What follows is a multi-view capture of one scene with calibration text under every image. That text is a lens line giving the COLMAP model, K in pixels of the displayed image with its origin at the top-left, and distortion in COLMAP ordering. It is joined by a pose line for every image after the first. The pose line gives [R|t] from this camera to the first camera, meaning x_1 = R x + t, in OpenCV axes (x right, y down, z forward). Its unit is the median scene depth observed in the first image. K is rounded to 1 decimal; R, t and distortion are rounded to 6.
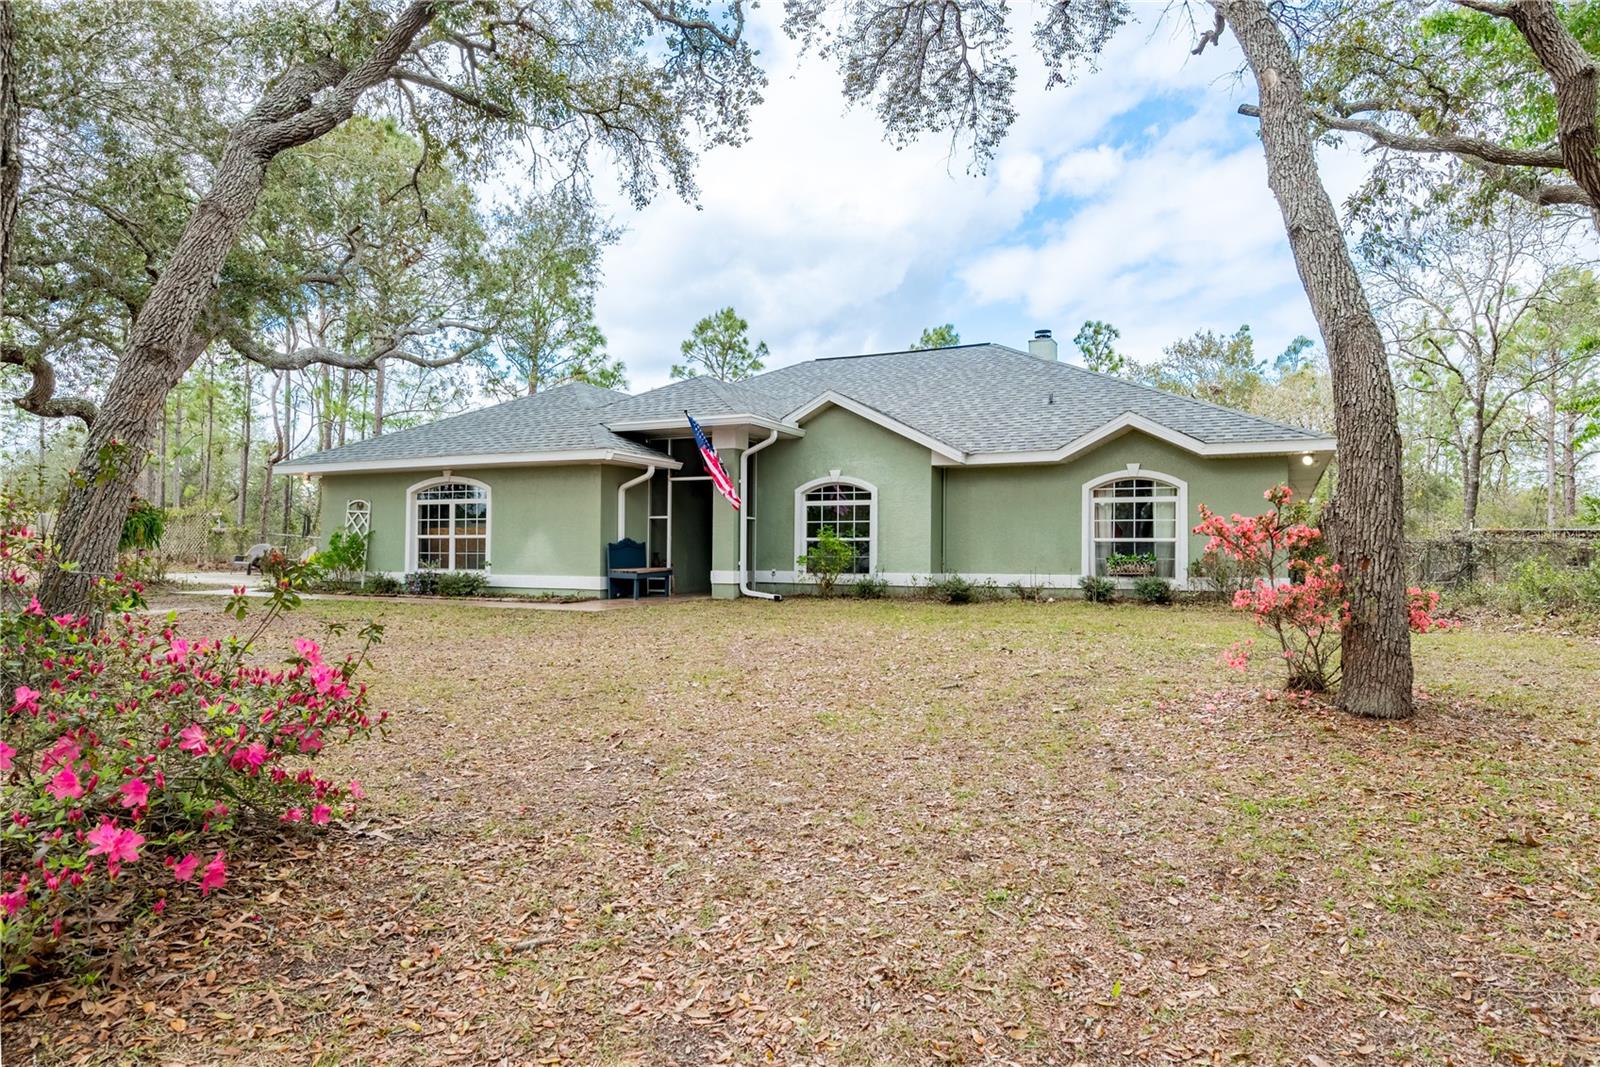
lens RADIAL K [[994.4, 0, 794.0], [0, 994.4, 531.9], [0, 0, 1]] dist [-0.009639, 0.003504]
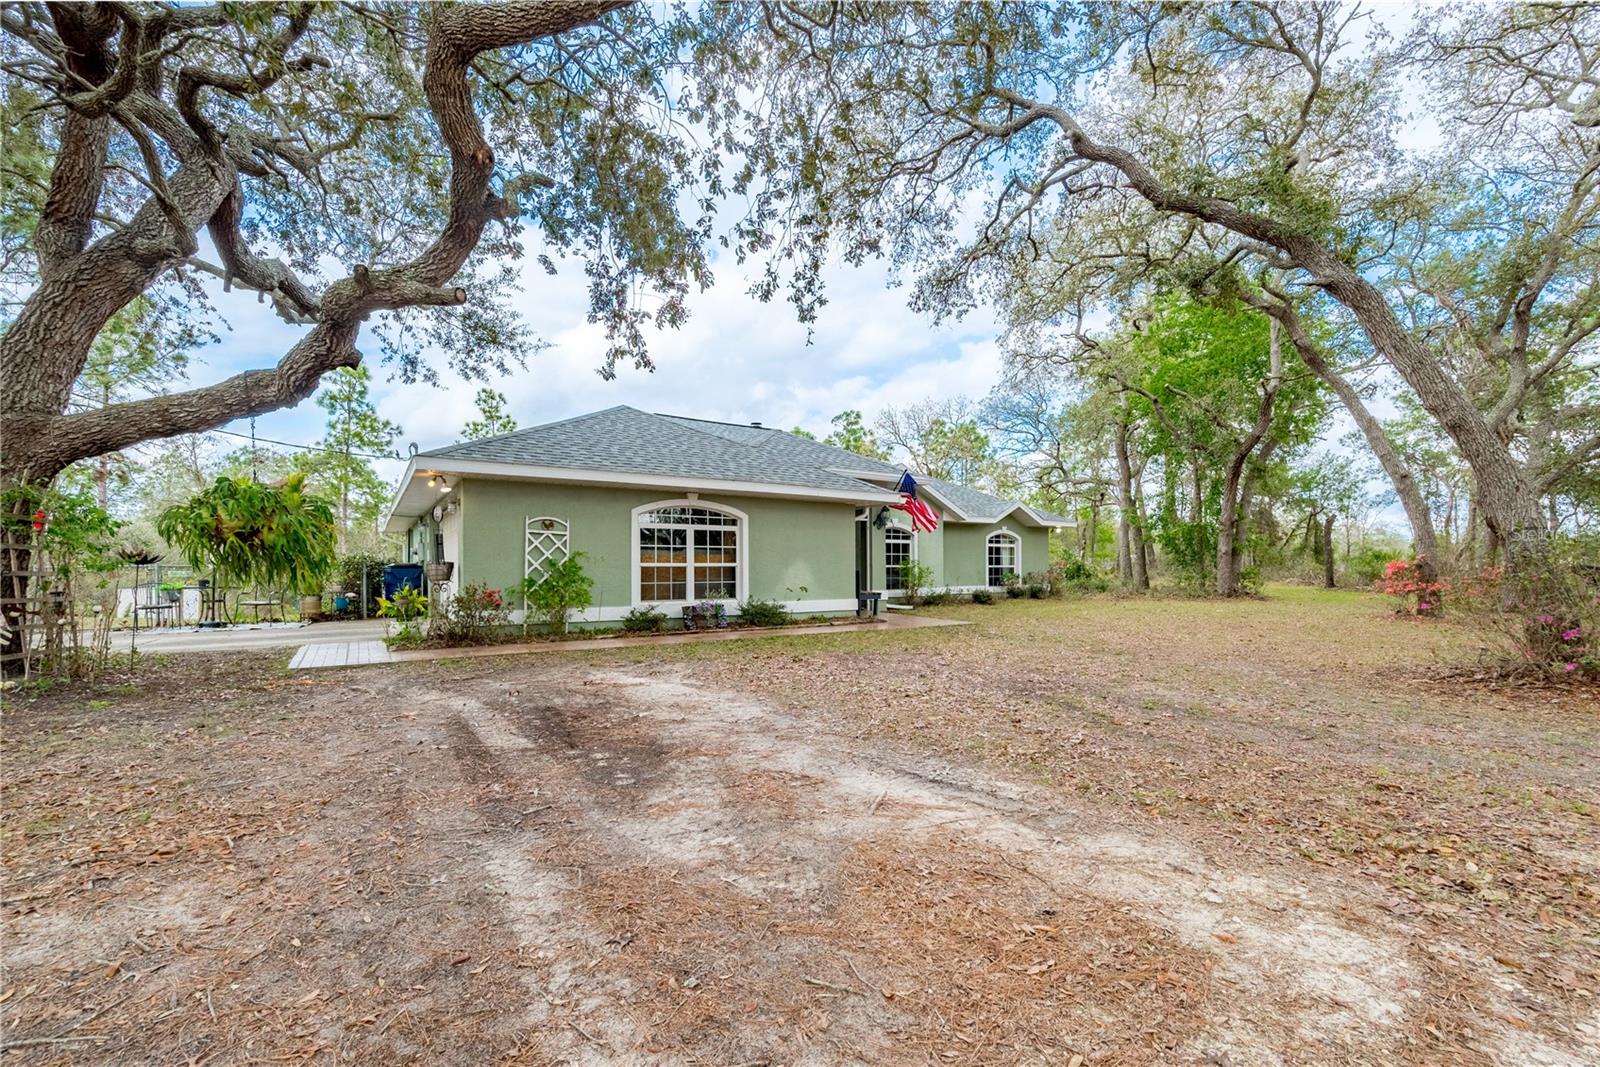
lens RADIAL K [[684.7, 0, 828.7], [0, 684.7, 552.8], [0, 0, 1]] dist [-0.003493, -0.001089]
pose [[0.465834, 0.011888, 0.884792, -0.922040], [-0.015815, 0.999862, -0.005107, -0.005367], [-0.884731, -0.011614, 0.465958, 0.633880]]
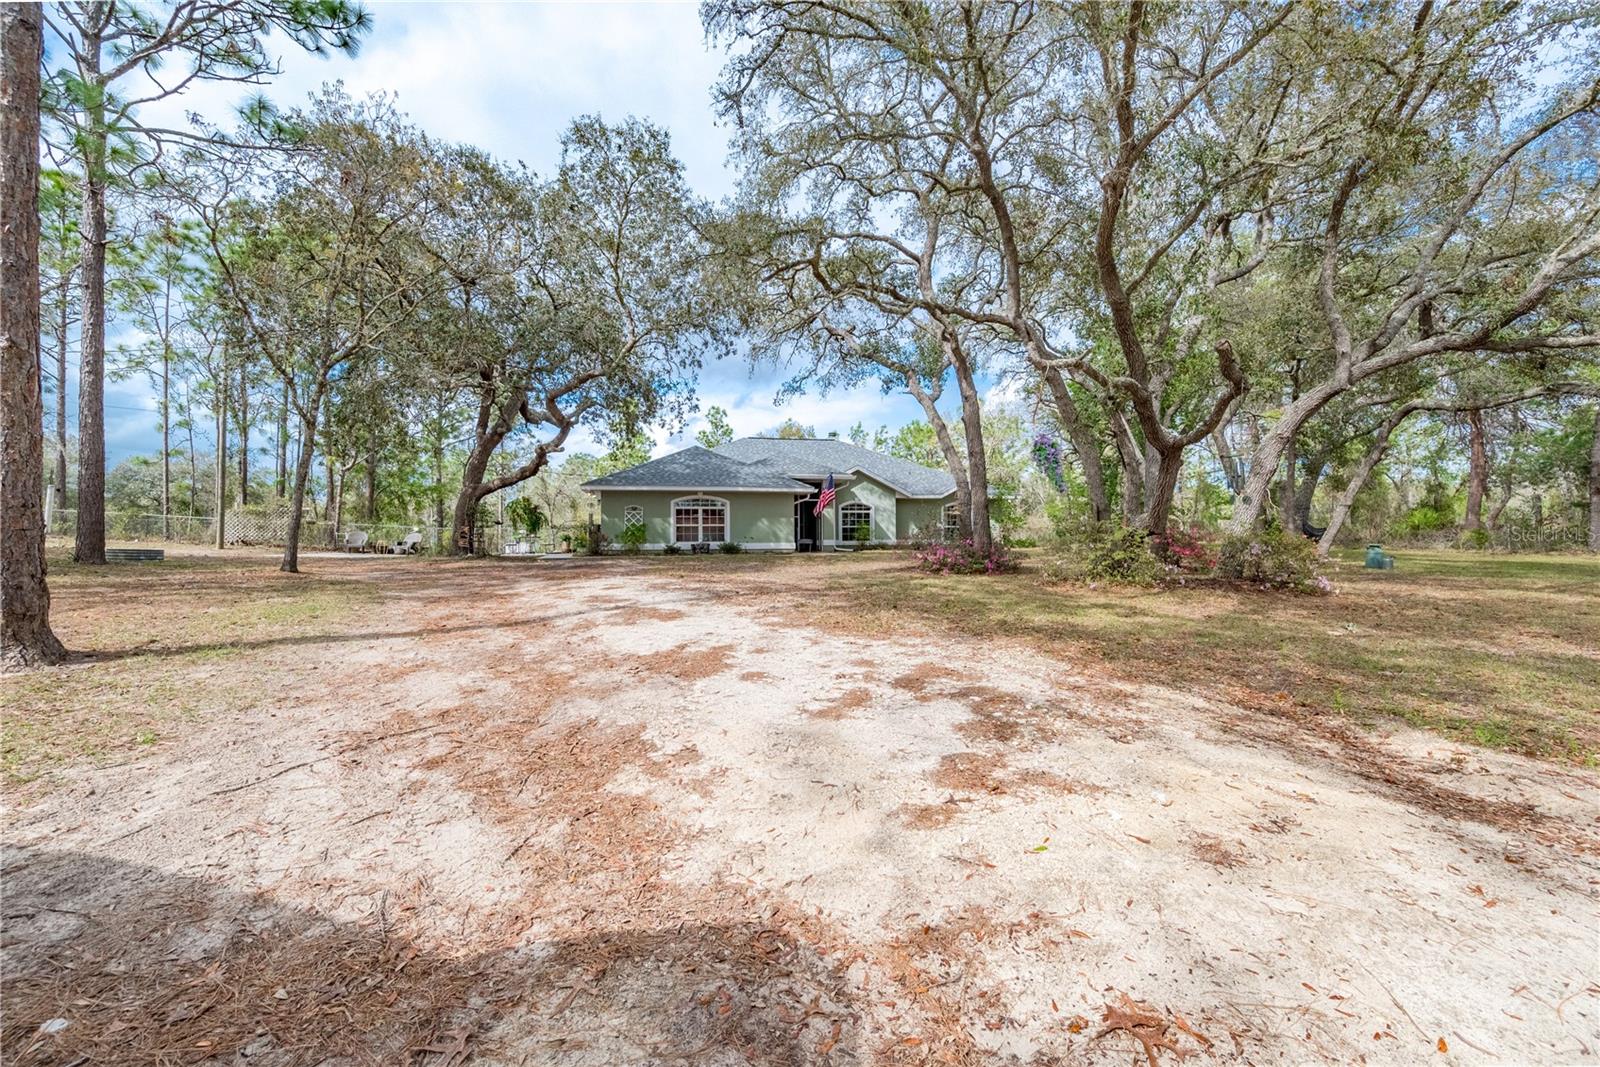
lens RADIAL K [[684.7, 0, 816.2], [0, 684.7, 523.2], [0, 0, 1]] dist [-0.003493, -0.001089]
pose [[0.773692, 0.004069, 0.633548, -1.122443], [-0.003709, 0.999991, -0.001894, 0.002518], [-0.633551, -0.000885, 0.773701, -0.232951]]
